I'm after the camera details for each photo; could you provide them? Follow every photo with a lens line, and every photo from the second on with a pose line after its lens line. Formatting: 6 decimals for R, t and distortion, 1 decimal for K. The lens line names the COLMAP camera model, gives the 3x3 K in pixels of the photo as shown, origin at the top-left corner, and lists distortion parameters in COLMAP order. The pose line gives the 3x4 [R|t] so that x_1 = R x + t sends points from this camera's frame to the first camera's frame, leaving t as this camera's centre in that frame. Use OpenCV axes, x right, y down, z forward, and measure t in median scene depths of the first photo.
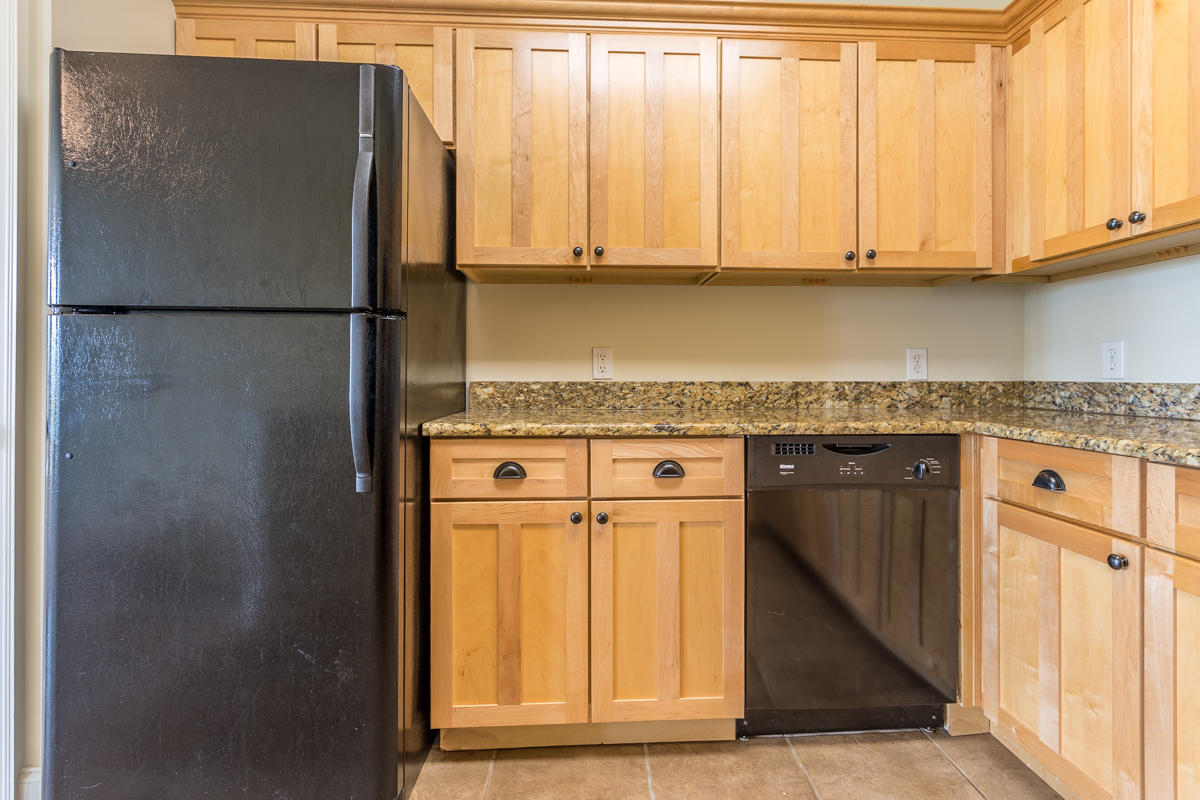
lens RADIAL K [[578.2, 0, 628.5], [0, 578.2, 375.5], [0, 0, 1]] dist [-0.005273, 0.003708]
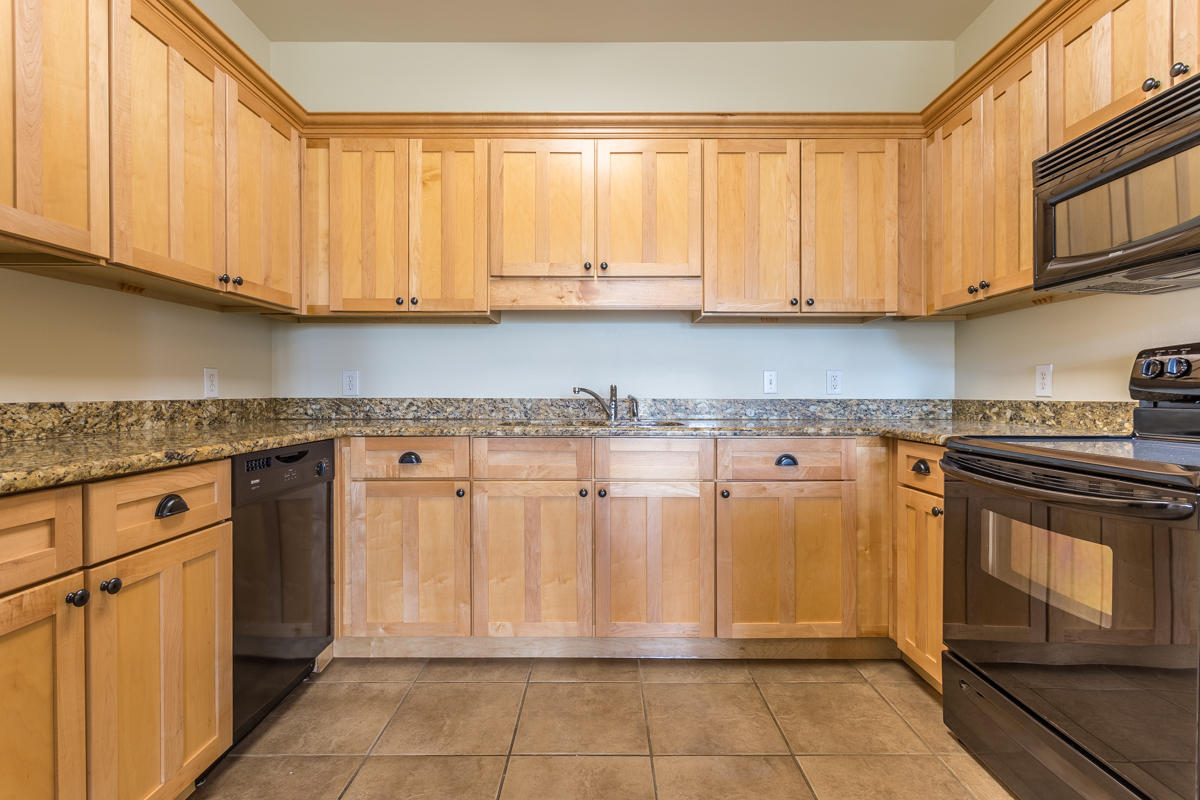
lens RADIAL K [[578.2, 0, 607.2], [0, 578.2, 395.5], [0, 0, 1]] dist [-0.005273, 0.003708]
pose [[0.059102, -0.007035, 0.998227, -0.732679], [0.000354, 0.999975, 0.007026, -0.005311], [-0.998252, -0.000062, 0.059103, 0.303761]]
